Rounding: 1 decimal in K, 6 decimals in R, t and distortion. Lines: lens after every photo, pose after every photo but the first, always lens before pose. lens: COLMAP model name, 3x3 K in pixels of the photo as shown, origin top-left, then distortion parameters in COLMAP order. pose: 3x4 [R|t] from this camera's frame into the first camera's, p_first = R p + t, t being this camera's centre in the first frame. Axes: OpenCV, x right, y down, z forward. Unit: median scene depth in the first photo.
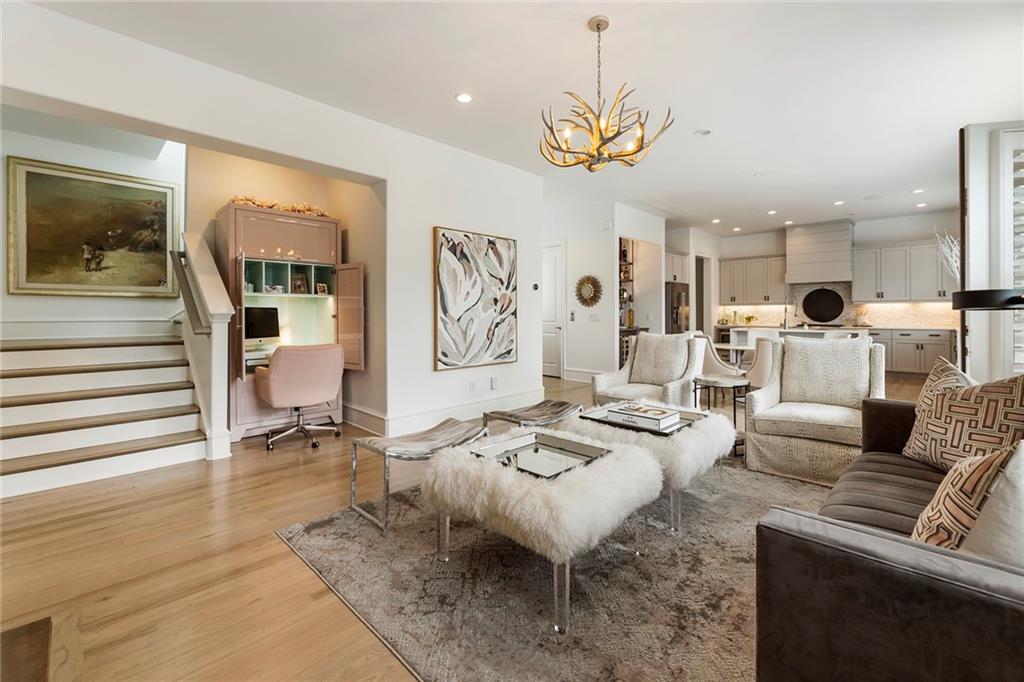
lens RADIAL K [[438.1, 0, 511.2], [0, 438.1, 311.6], [0, 0, 1]] dist [0.000207, 0.000003]
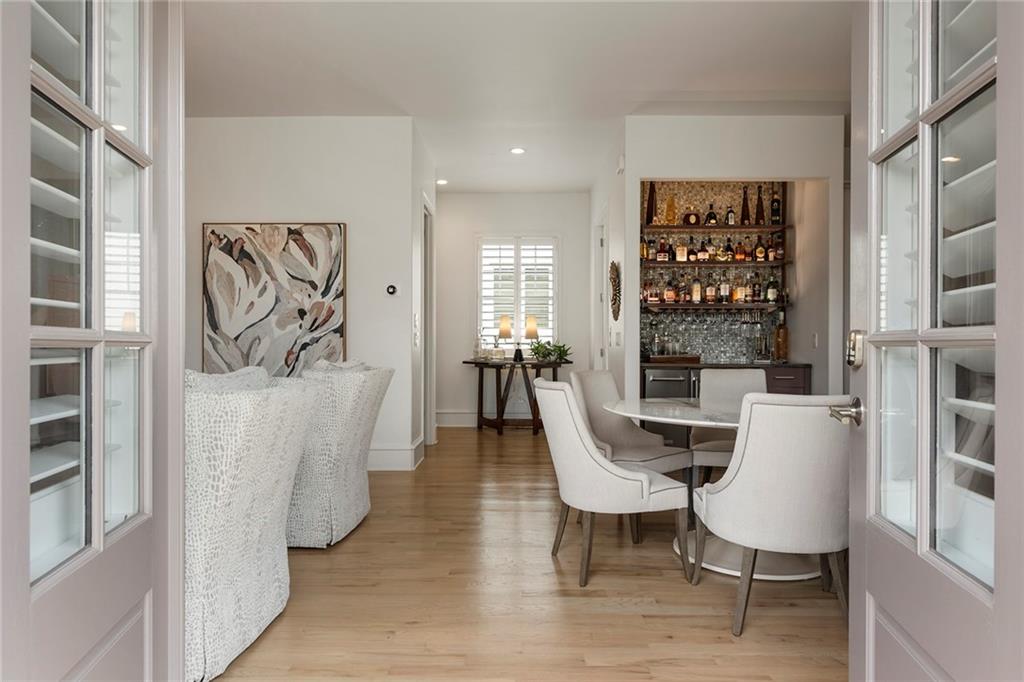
lens RADIAL K [[635.1, 0, 512.0], [0, 635.1, 341.0], [0, 0, 1]] dist [0.000459, 0.000039]
pose [[0.693093, -0.002453, -0.720844, 0.972377], [0.000274, 0.999995, -0.003138, 0.025515], [0.720848, 0.001977, 0.693090, 0.539648]]
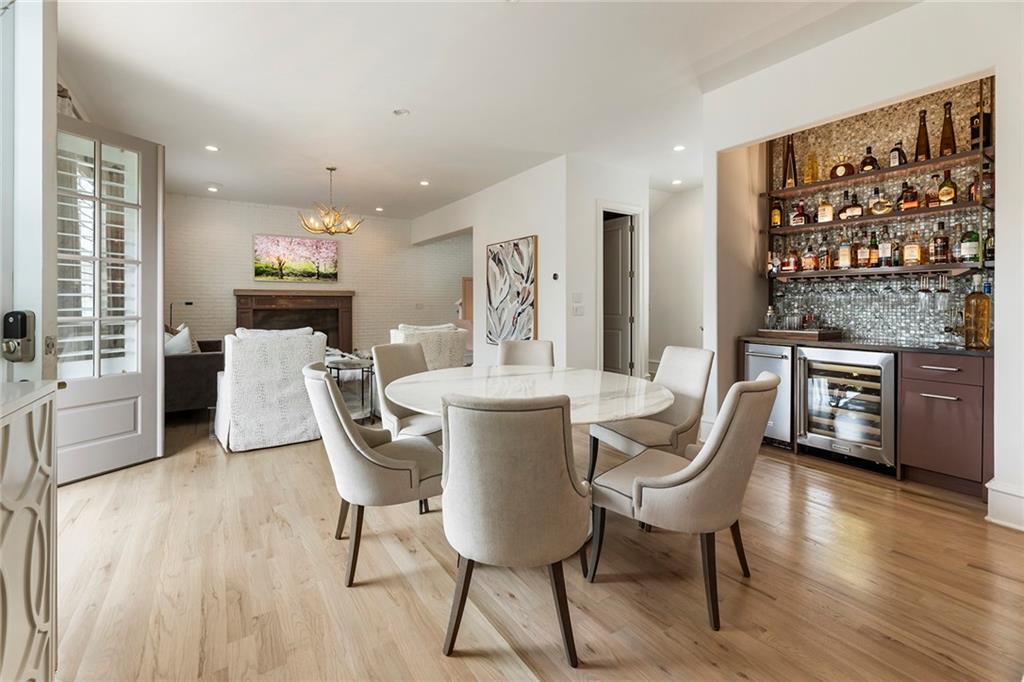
lens RADIAL K [[440.4, 0, 507.6], [0, 440.4, 303.4], [0, 0, 1]] dist [-0.001414, -0.000113]
pose [[-0.205242, -0.002162, -0.978709, 1.148473], [0.003386, 0.999990, -0.002919, 0.005169], [0.978705, -0.003913, -0.205232, 1.240161]]
